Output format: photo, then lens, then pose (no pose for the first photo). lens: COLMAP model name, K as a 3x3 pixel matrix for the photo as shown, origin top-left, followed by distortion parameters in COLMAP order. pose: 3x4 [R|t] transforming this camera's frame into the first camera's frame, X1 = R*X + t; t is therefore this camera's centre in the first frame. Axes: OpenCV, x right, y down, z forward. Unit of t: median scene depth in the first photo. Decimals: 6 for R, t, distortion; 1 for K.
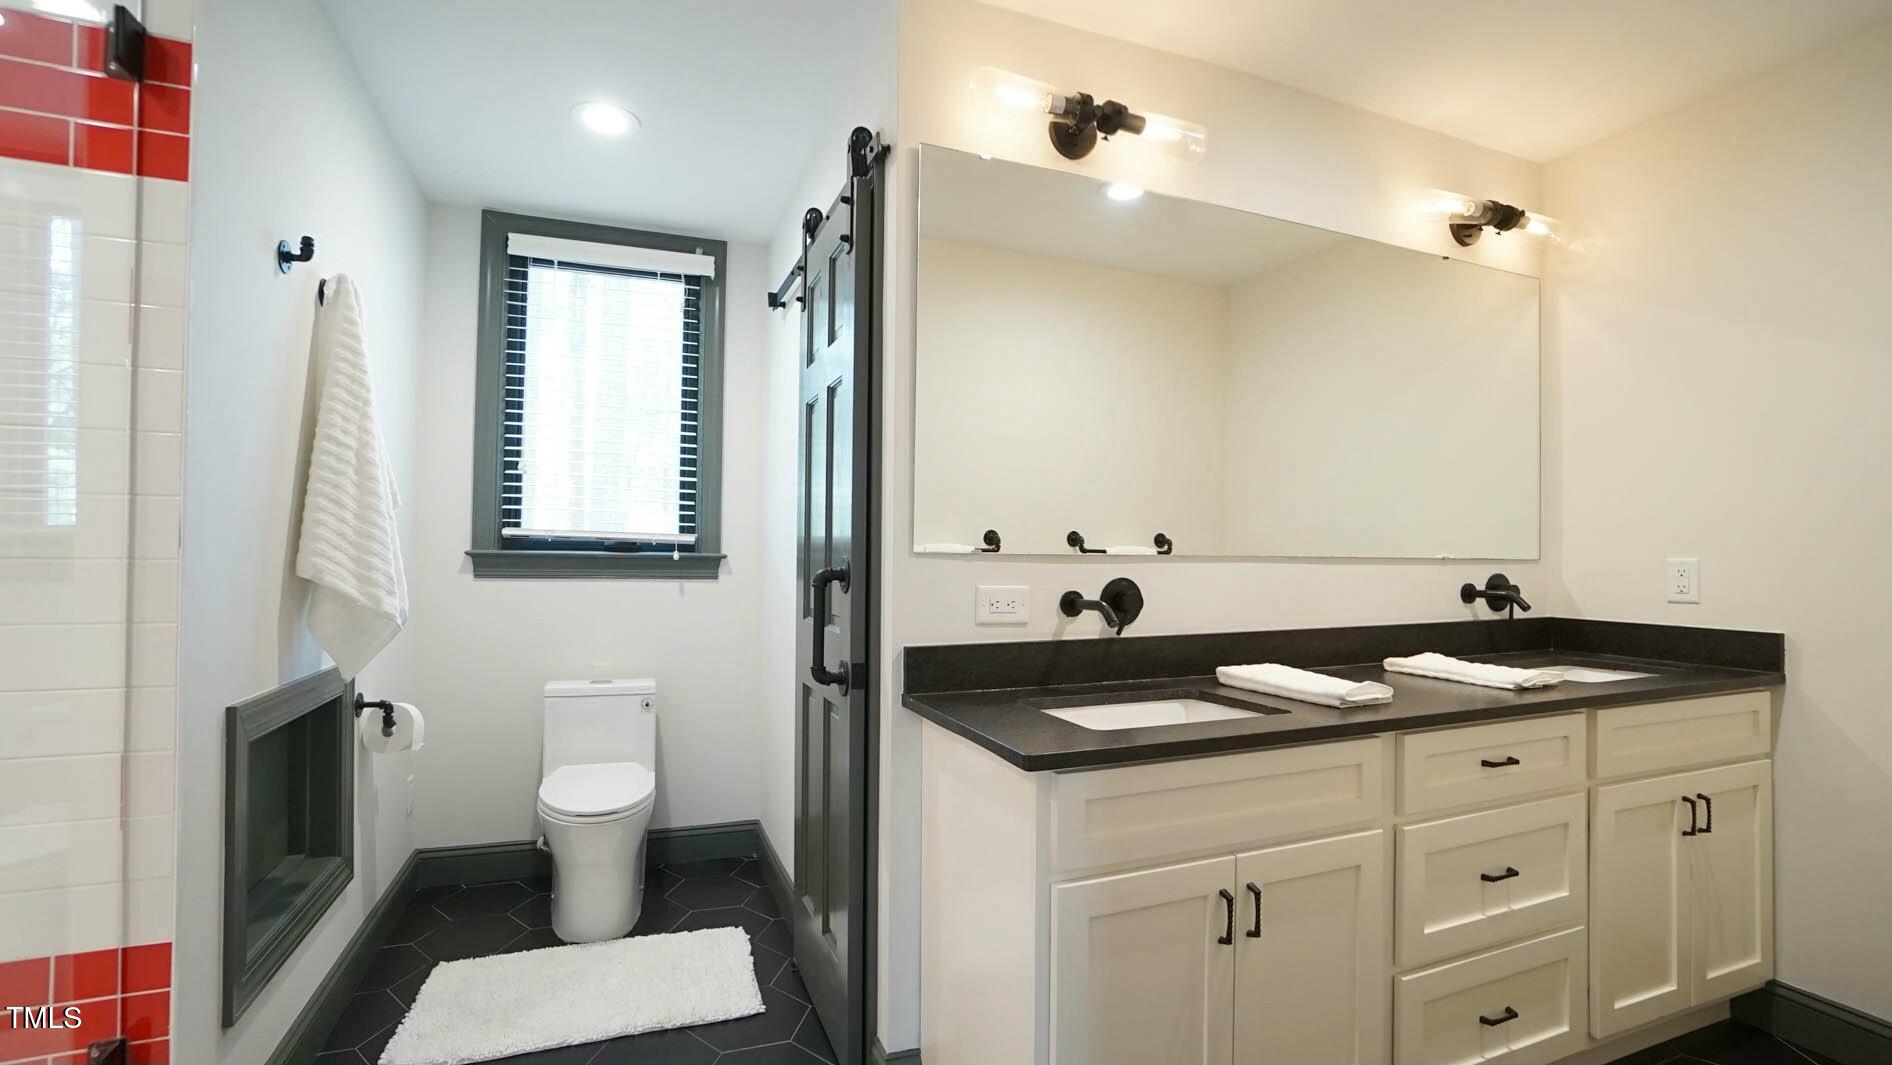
lens RADIAL K [[837.1, 0, 938.8], [0, 837.1, 539.9], [0, 0, 1]] dist [-0.066649, 0.023395]
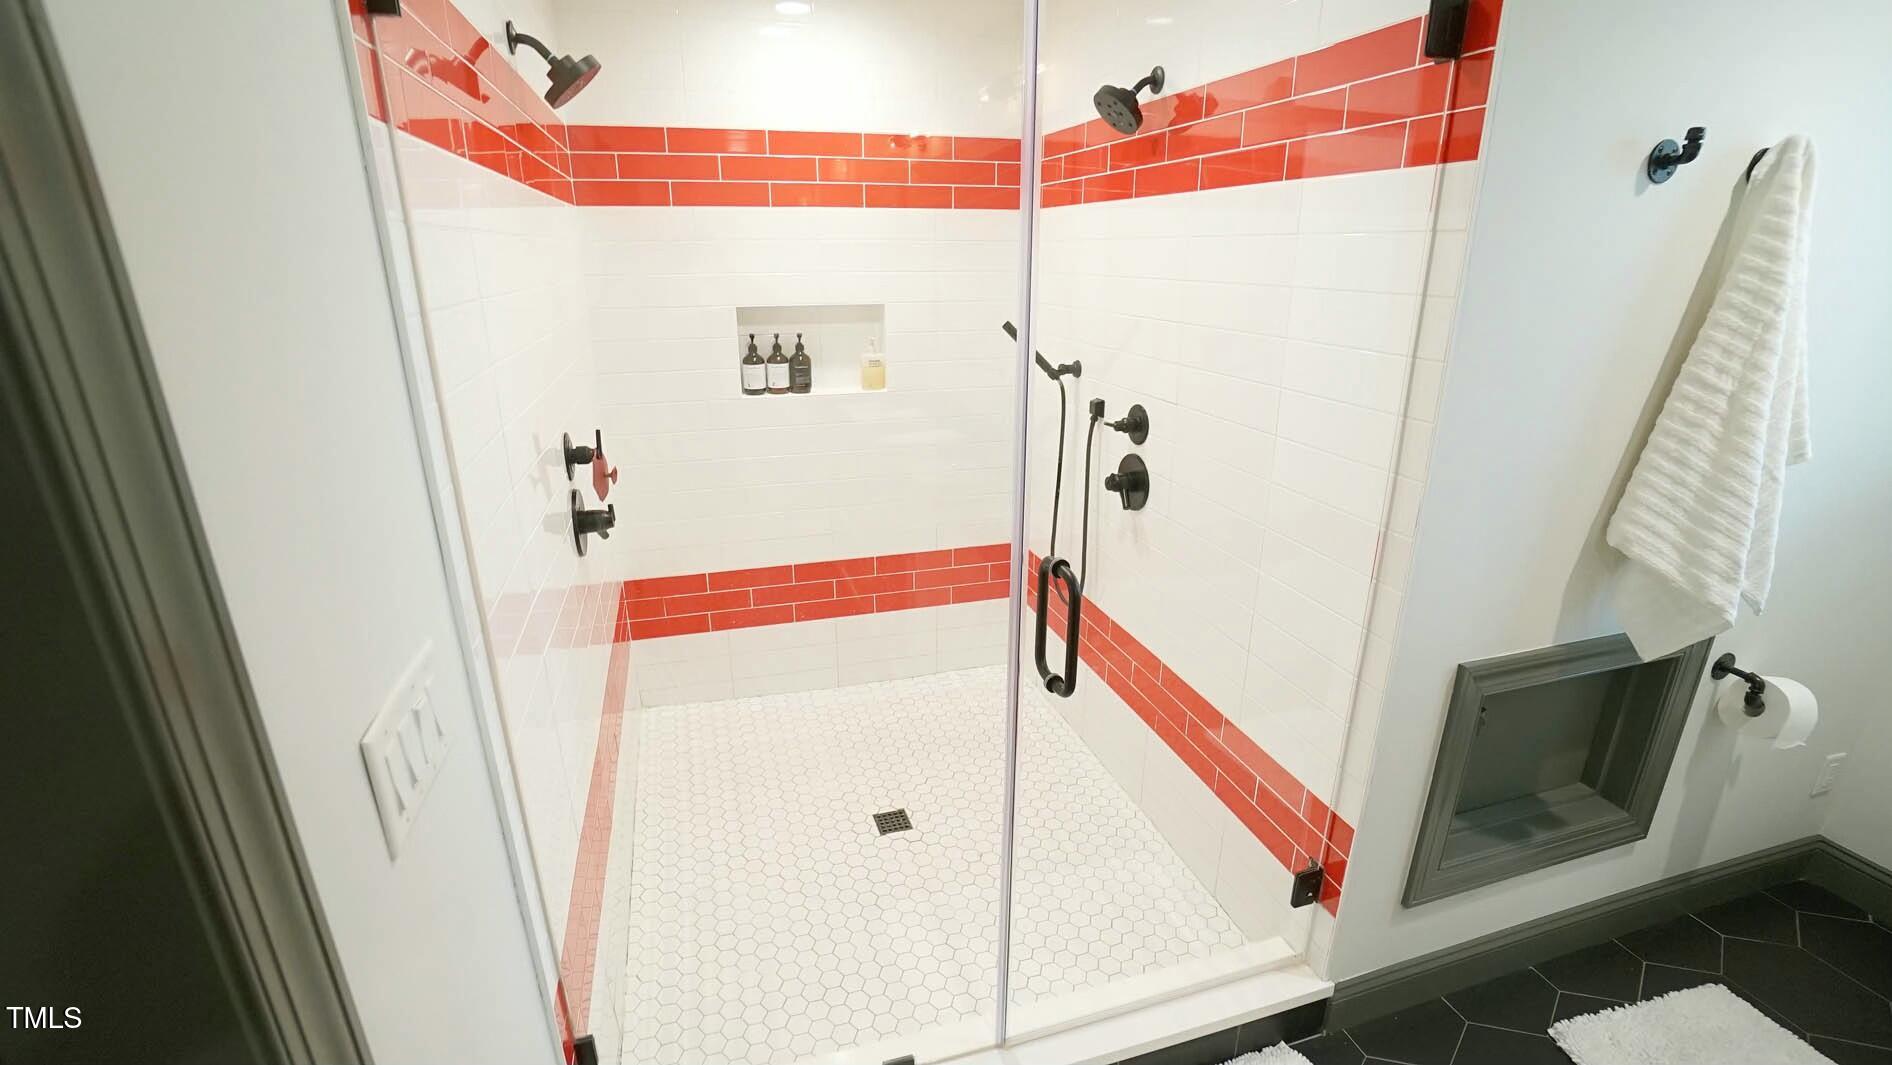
lens RADIAL K [[837.1, 0, 938.8], [0, 837.1, 539.9], [0, 0, 1]] dist [-0.066649, 0.023395]
pose [[-0.085078, 0.315340, -0.945157, 0.110213], [0.024550, 0.948972, 0.314403, -0.236903], [0.996072, 0.003545, -0.088478, 0.319245]]
